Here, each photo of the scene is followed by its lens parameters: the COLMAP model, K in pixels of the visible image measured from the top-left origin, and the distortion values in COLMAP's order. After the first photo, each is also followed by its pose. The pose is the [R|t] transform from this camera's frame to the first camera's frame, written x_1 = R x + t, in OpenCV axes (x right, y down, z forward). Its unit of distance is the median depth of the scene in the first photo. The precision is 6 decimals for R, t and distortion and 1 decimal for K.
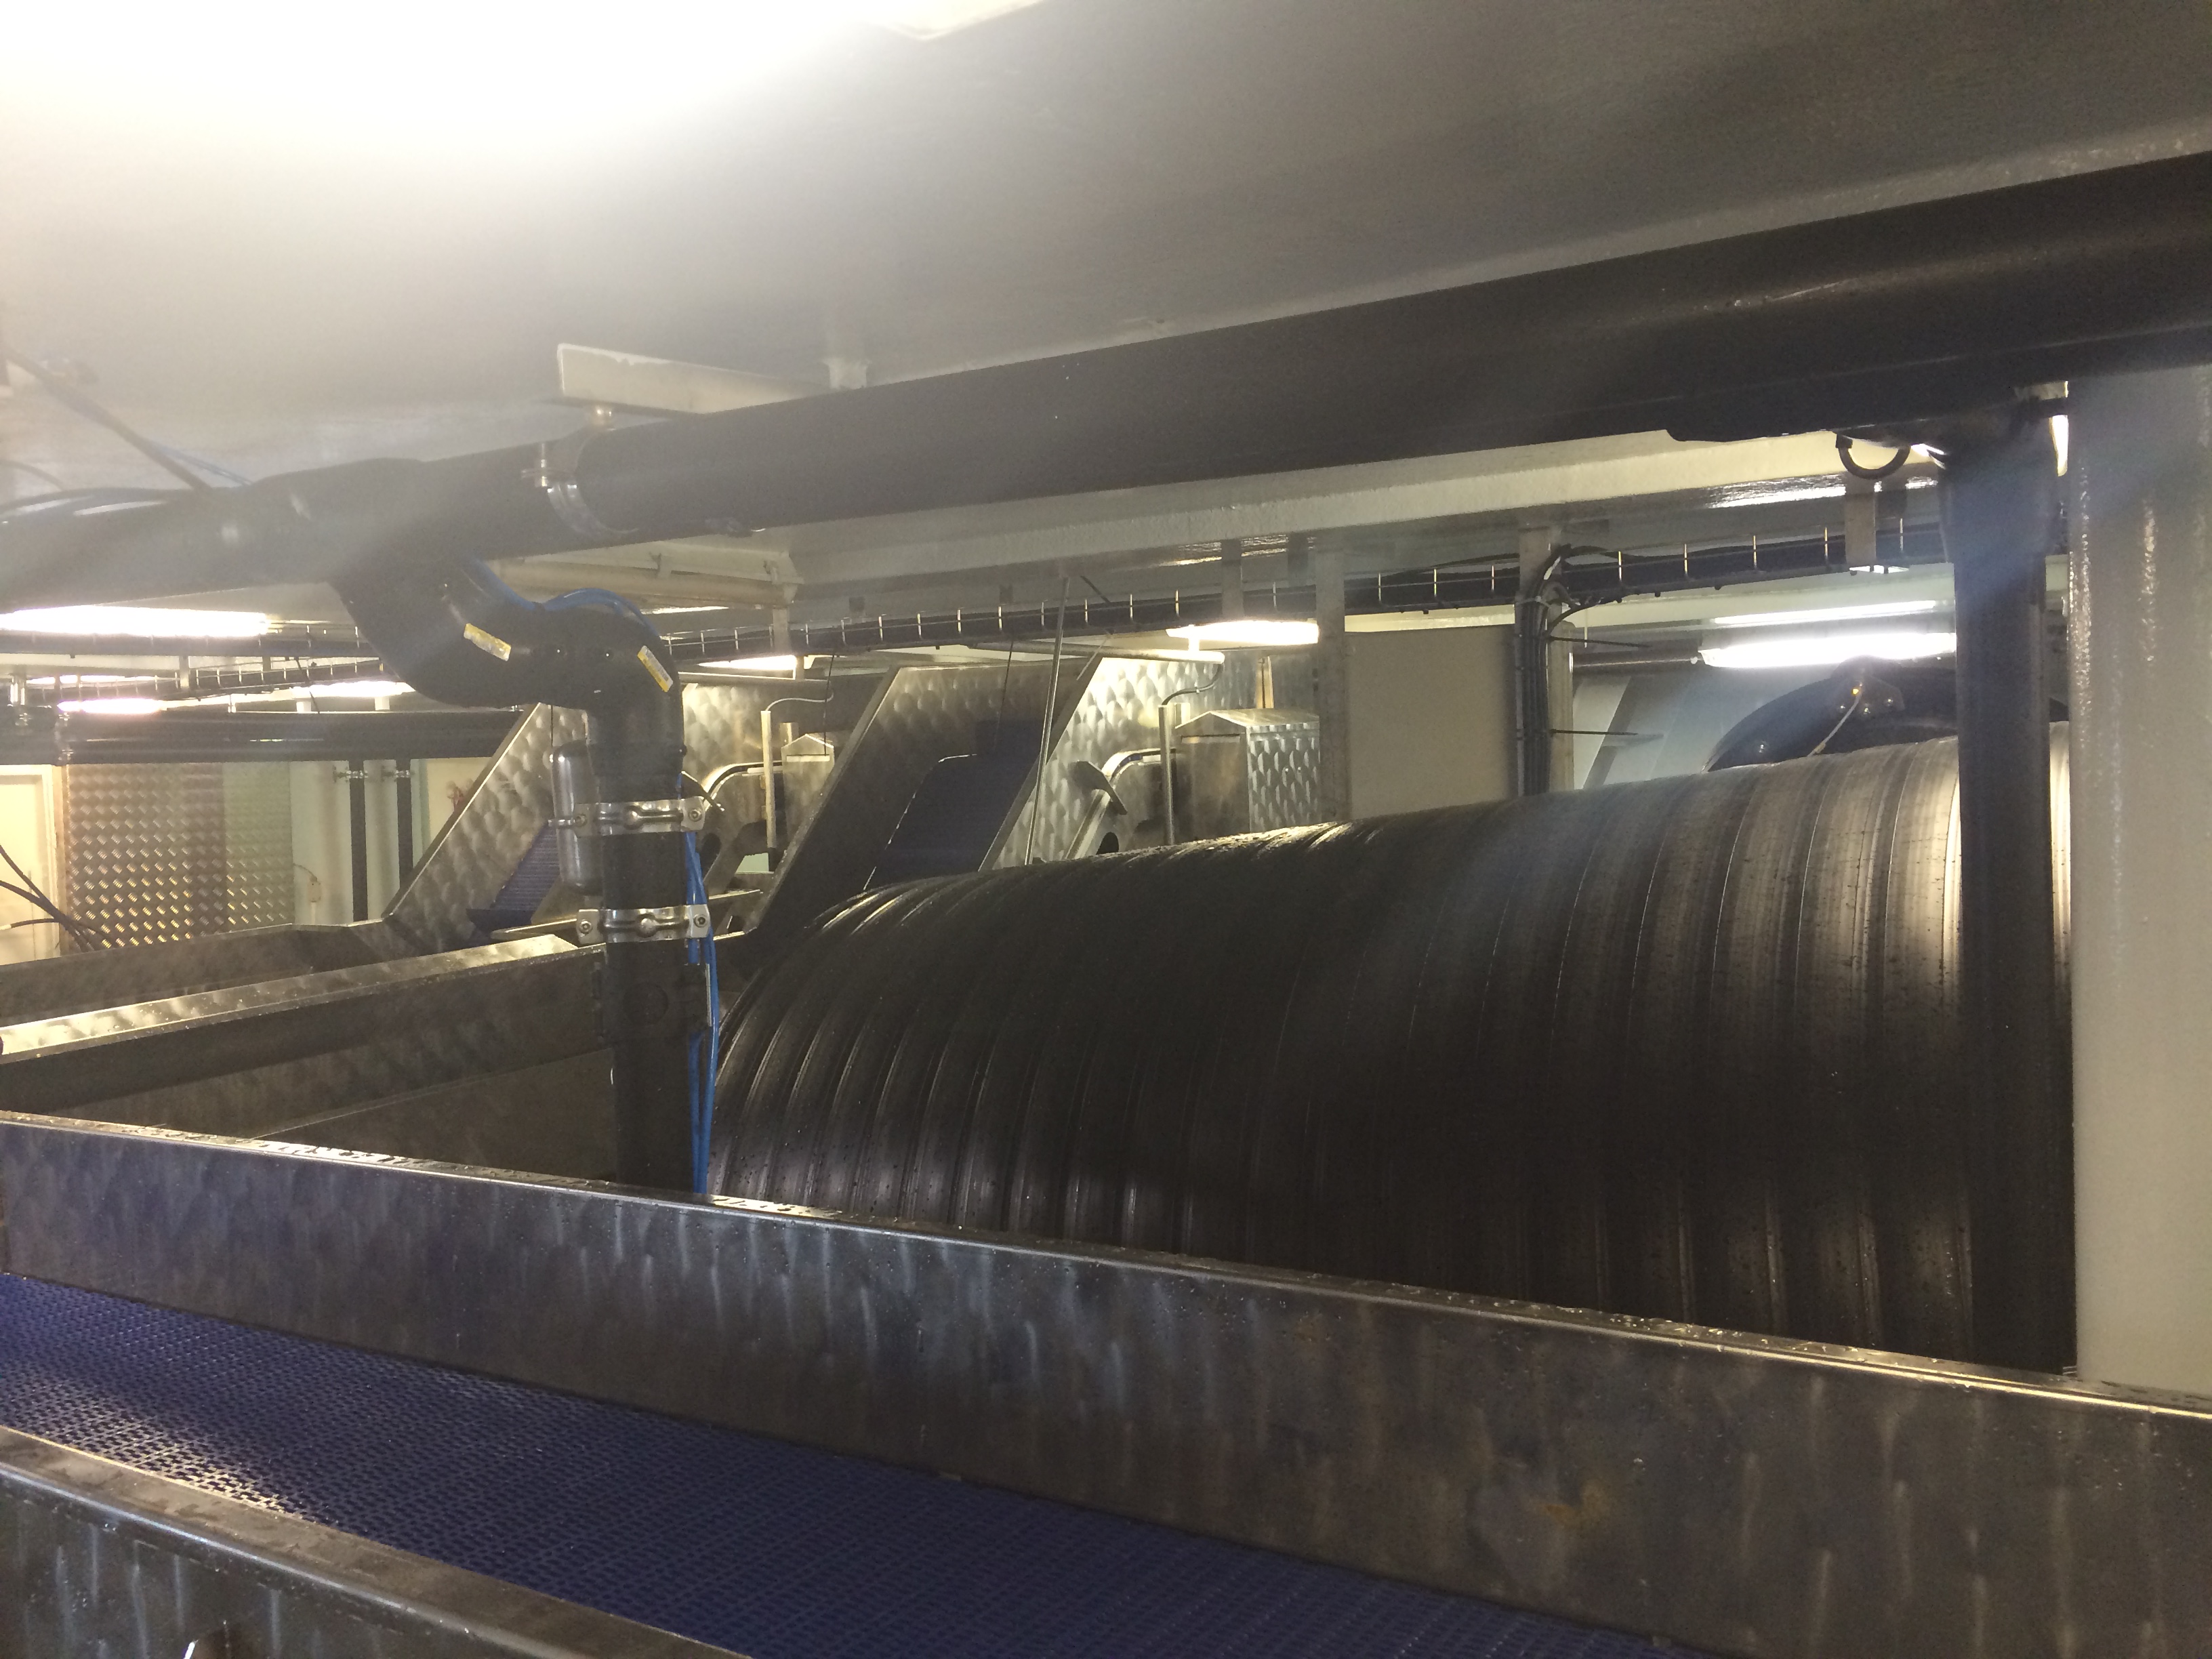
lens RADIAL K [[1883.1, 0, 1106.0], [0, 1883.1, 829.5], [0, 0, 1]] dist [0.086880, -0.112039]
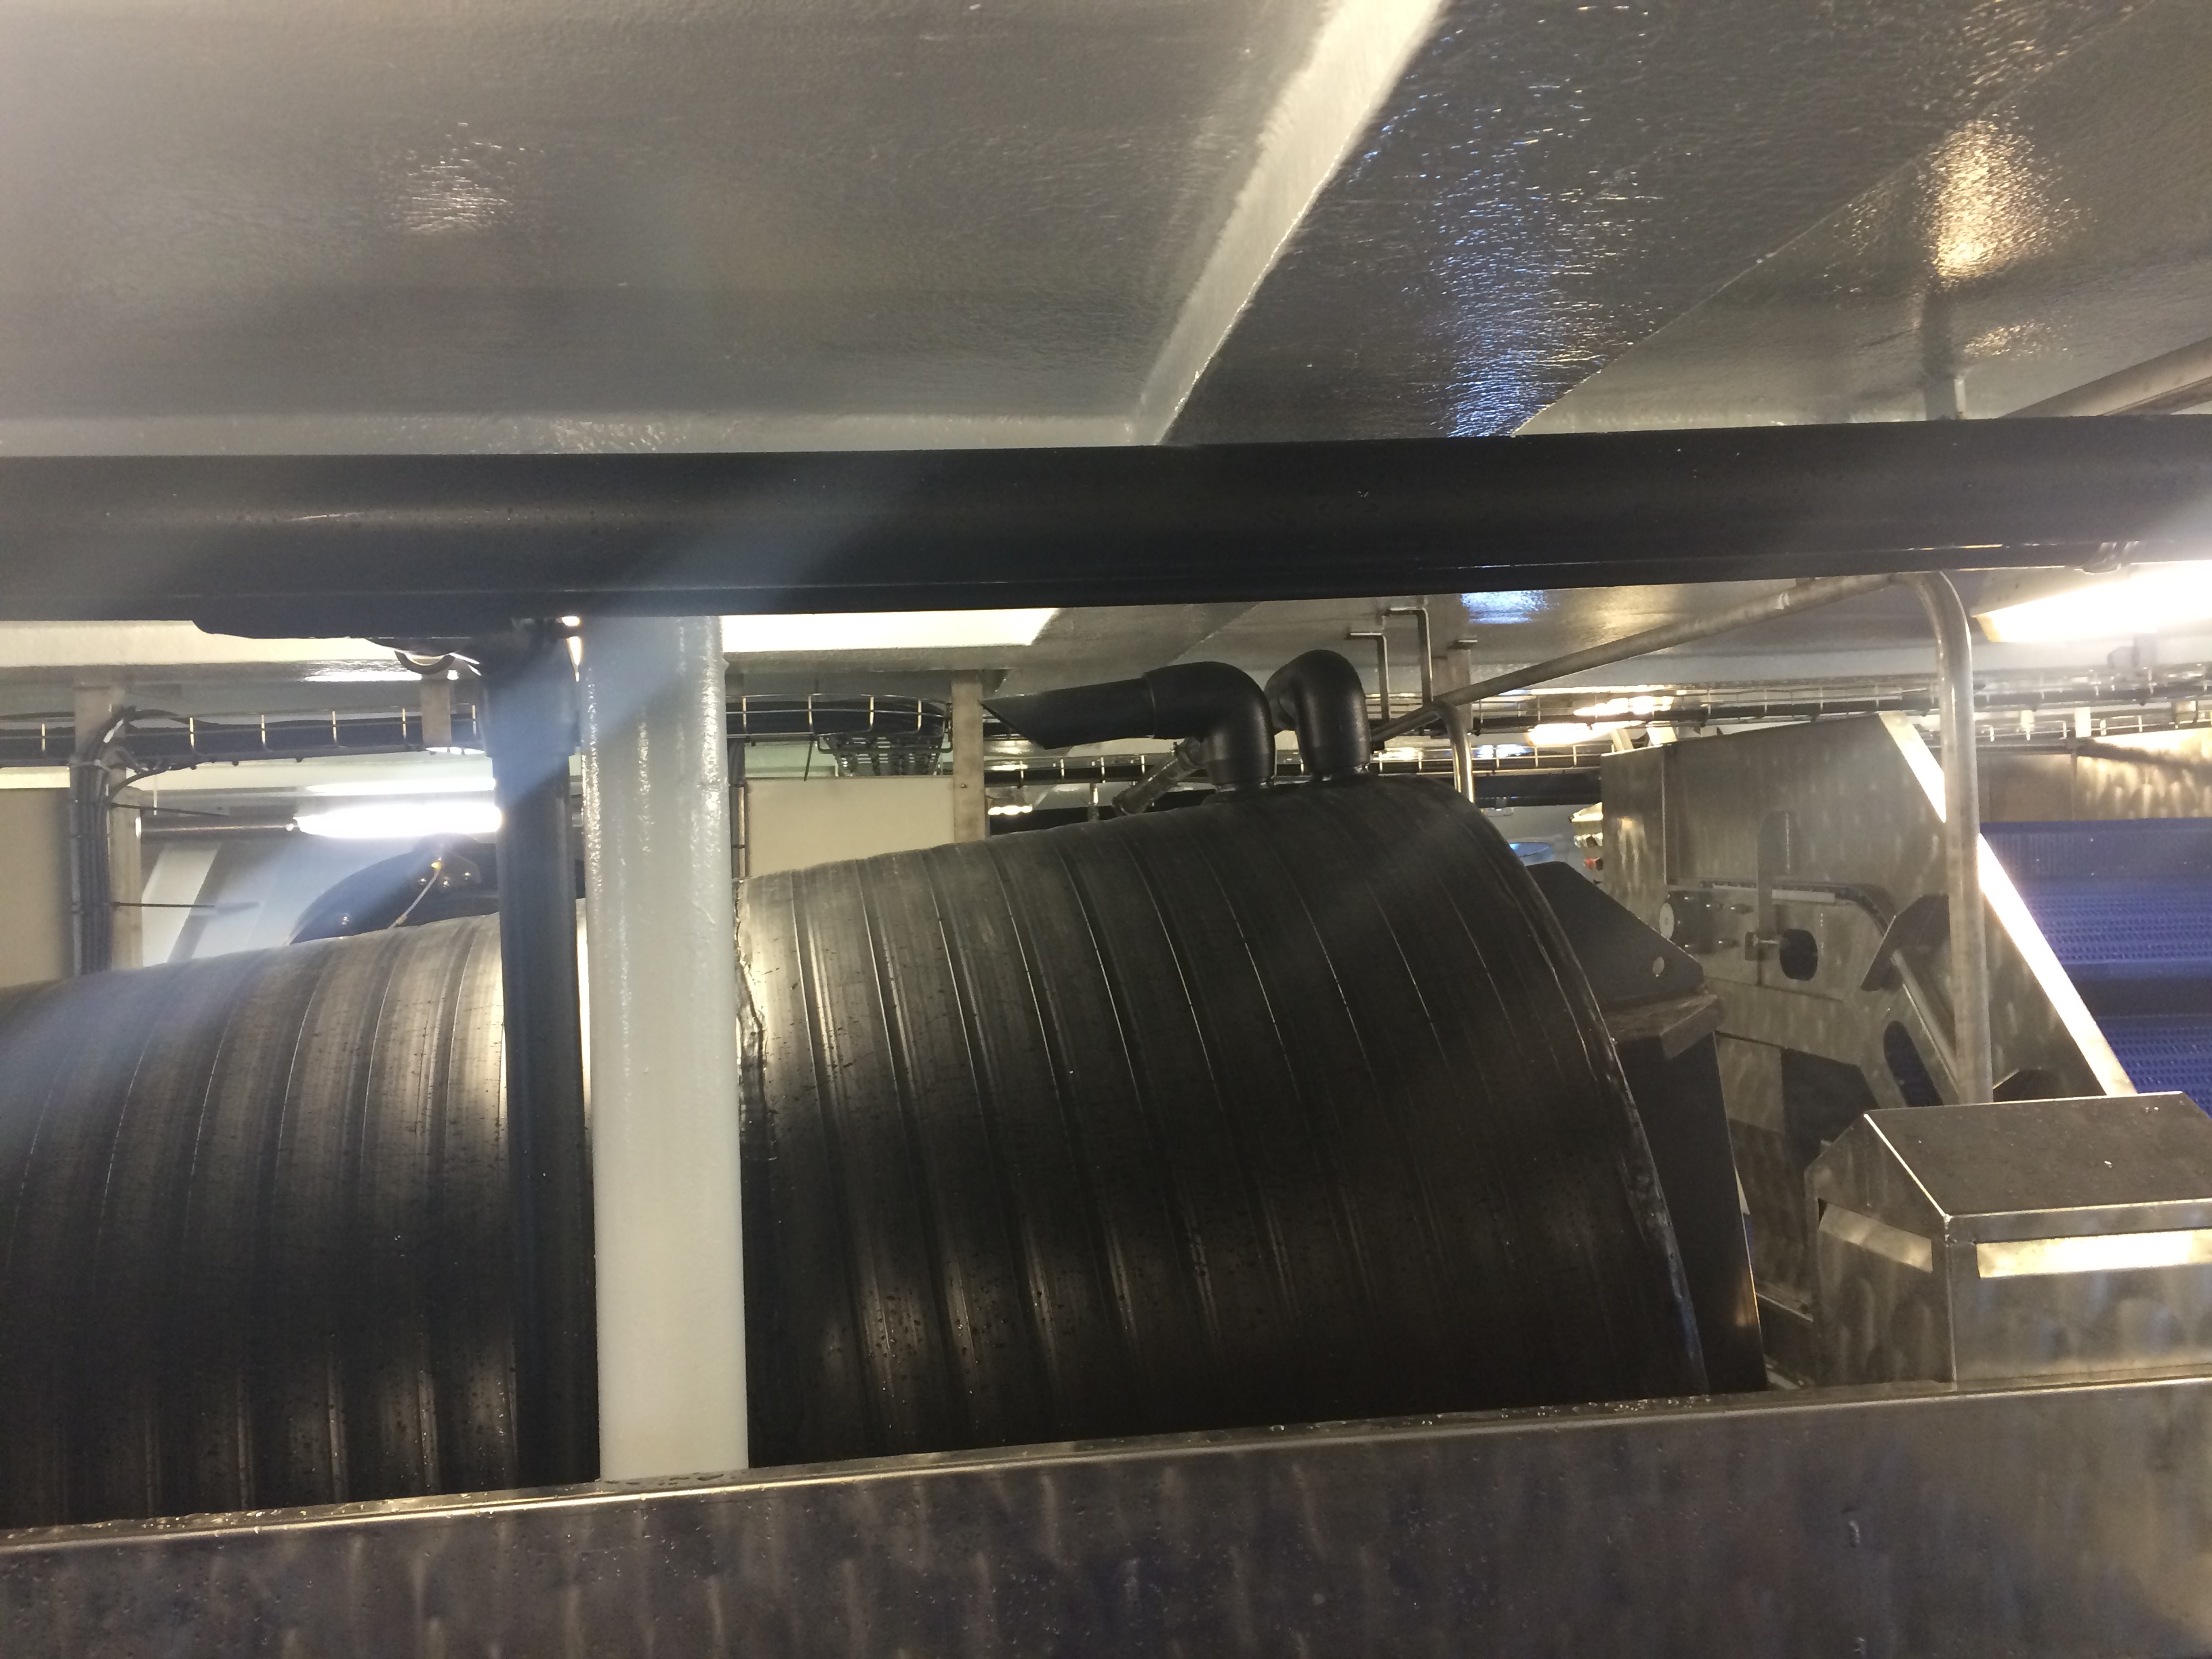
lens RADIAL K [[1883.1, 0, 1106.0], [0, 1883.1, 829.5], [0, 0, 1]] dist [0.086880, -0.112039]
pose [[0.765451, 0.019728, 0.643192, 0.005929], [0.036256, 0.996620, -0.073717, -0.002622], [-0.642472, 0.079746, 0.762148, -0.052147]]
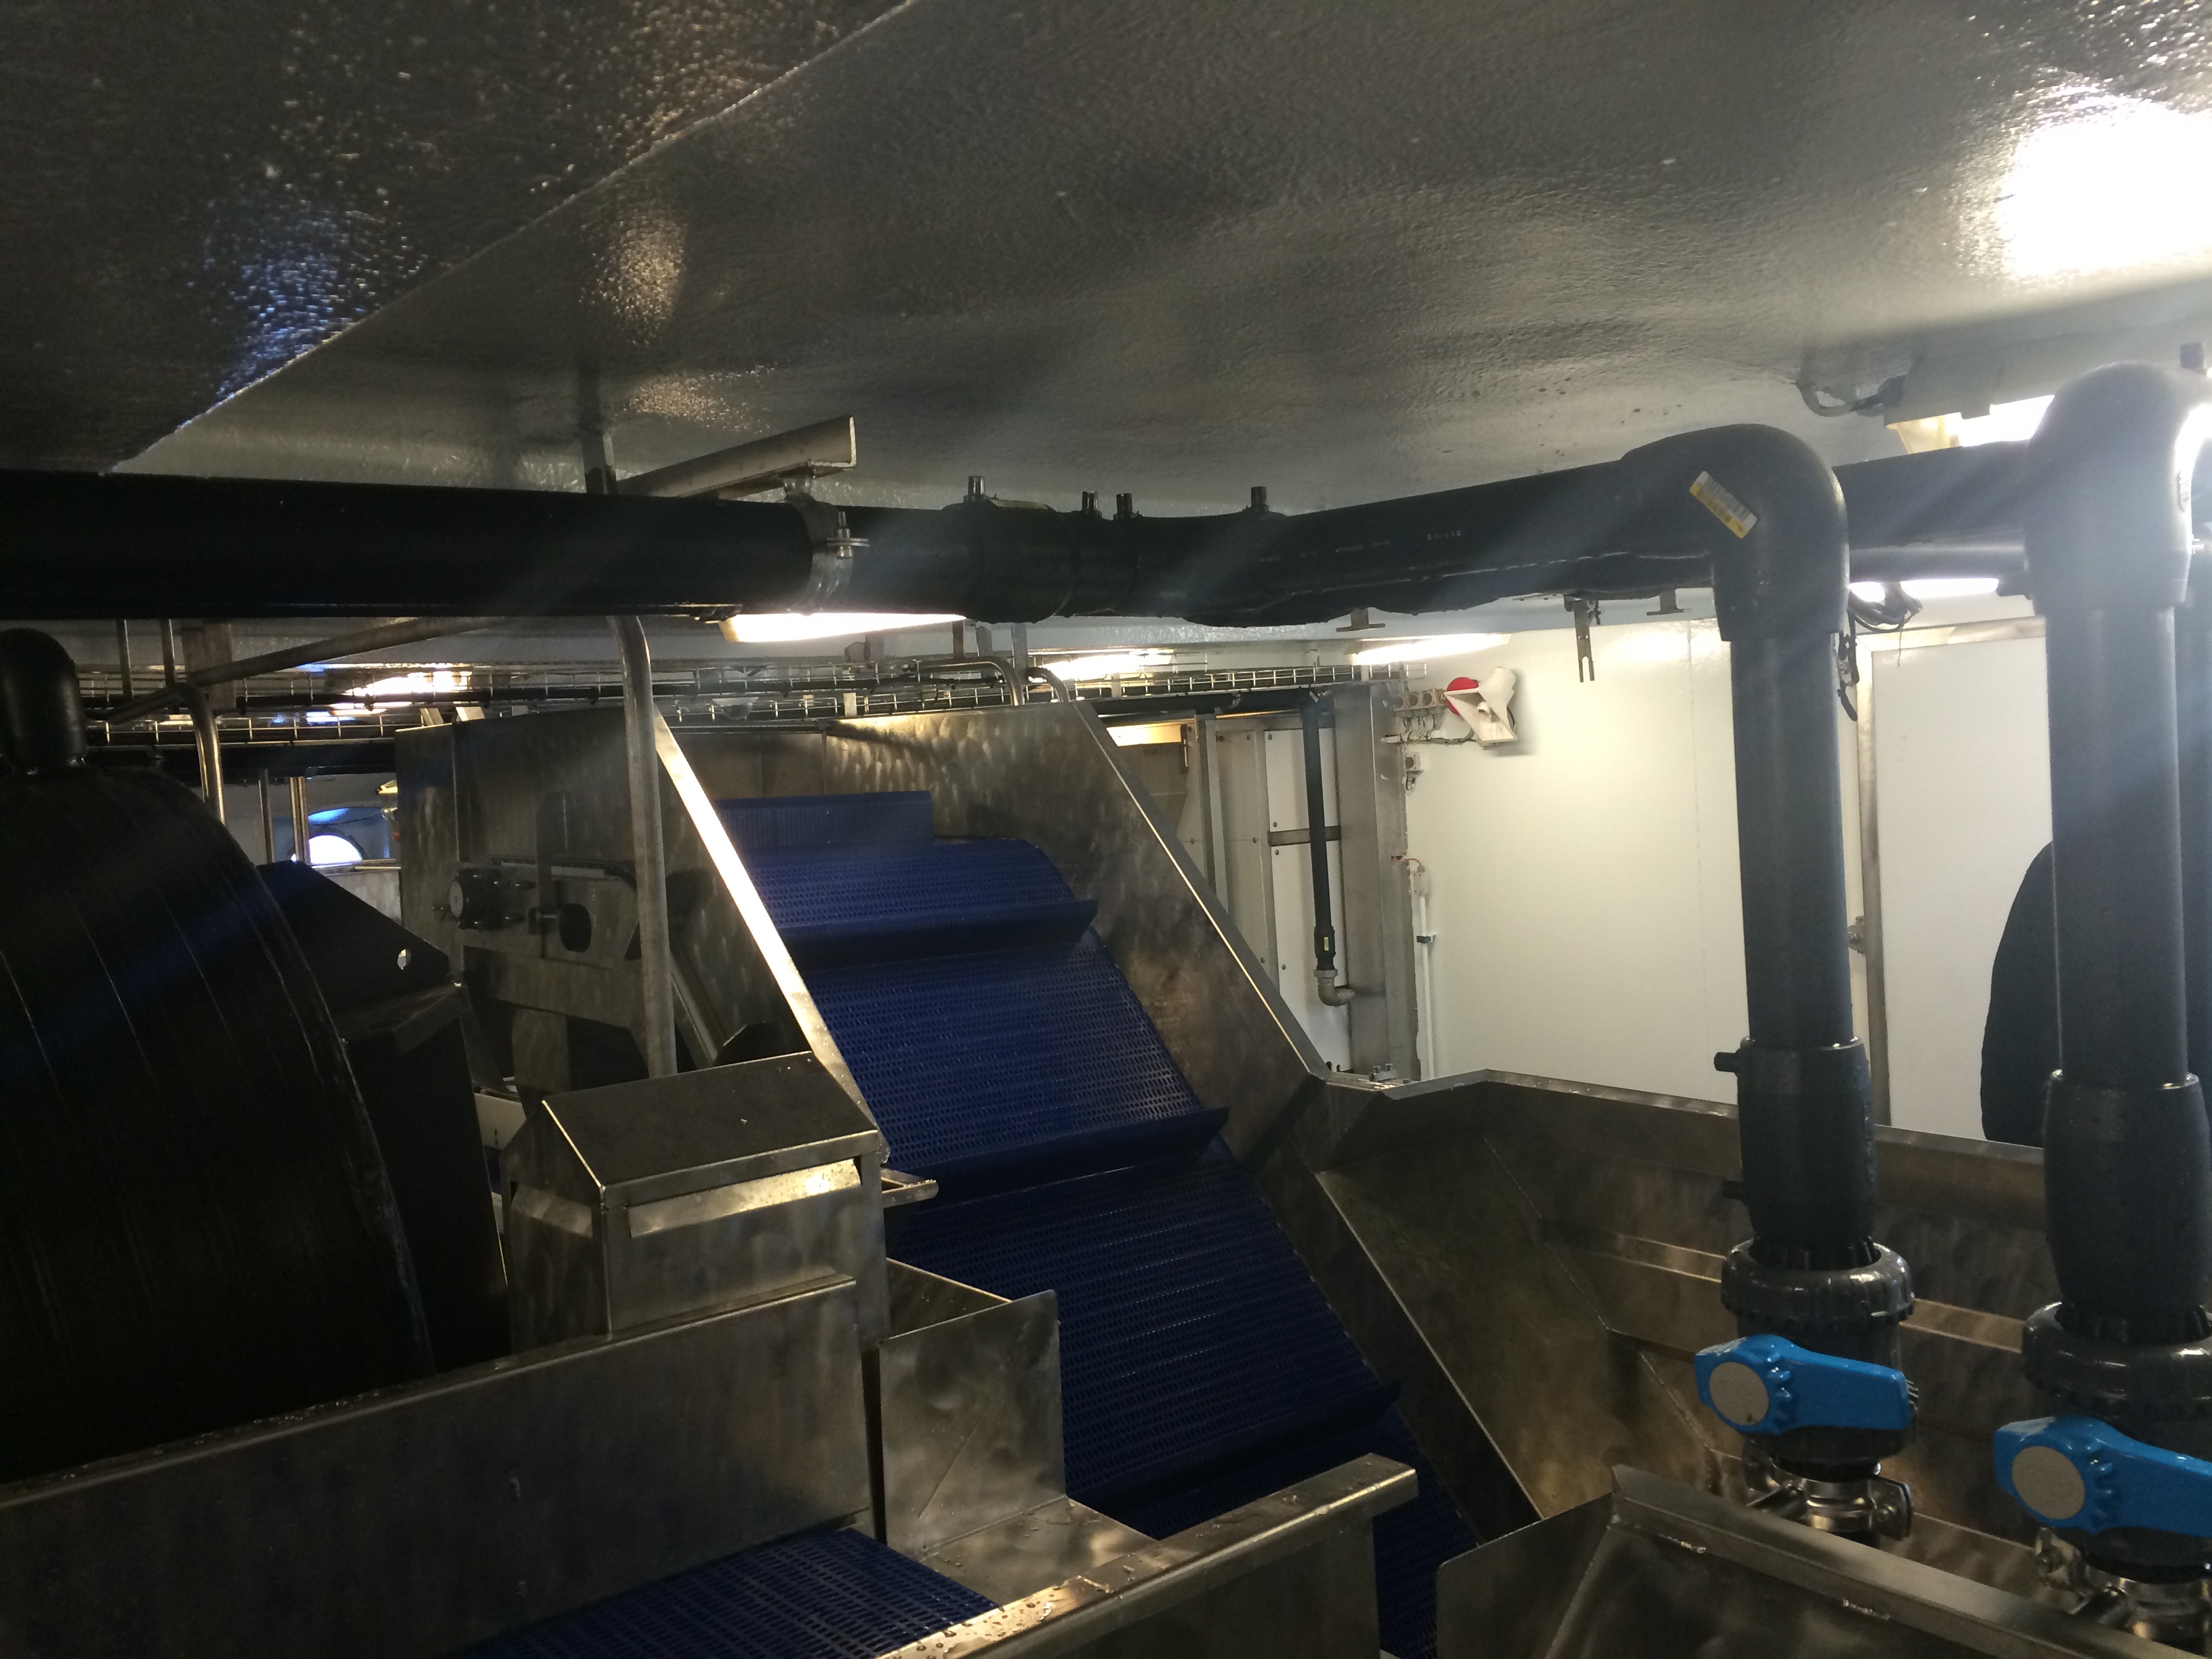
lens RADIAL K [[1883.1, 0, 1106.0], [0, 1883.1, 829.5], [0, 0, 1]] dist [0.086880, -0.112039]
pose [[0.287780, -0.011976, 0.957622, 0.006482], [0.082422, 0.996521, -0.012307, -0.014502], [-0.954143, 0.082471, 0.287766, -0.106354]]
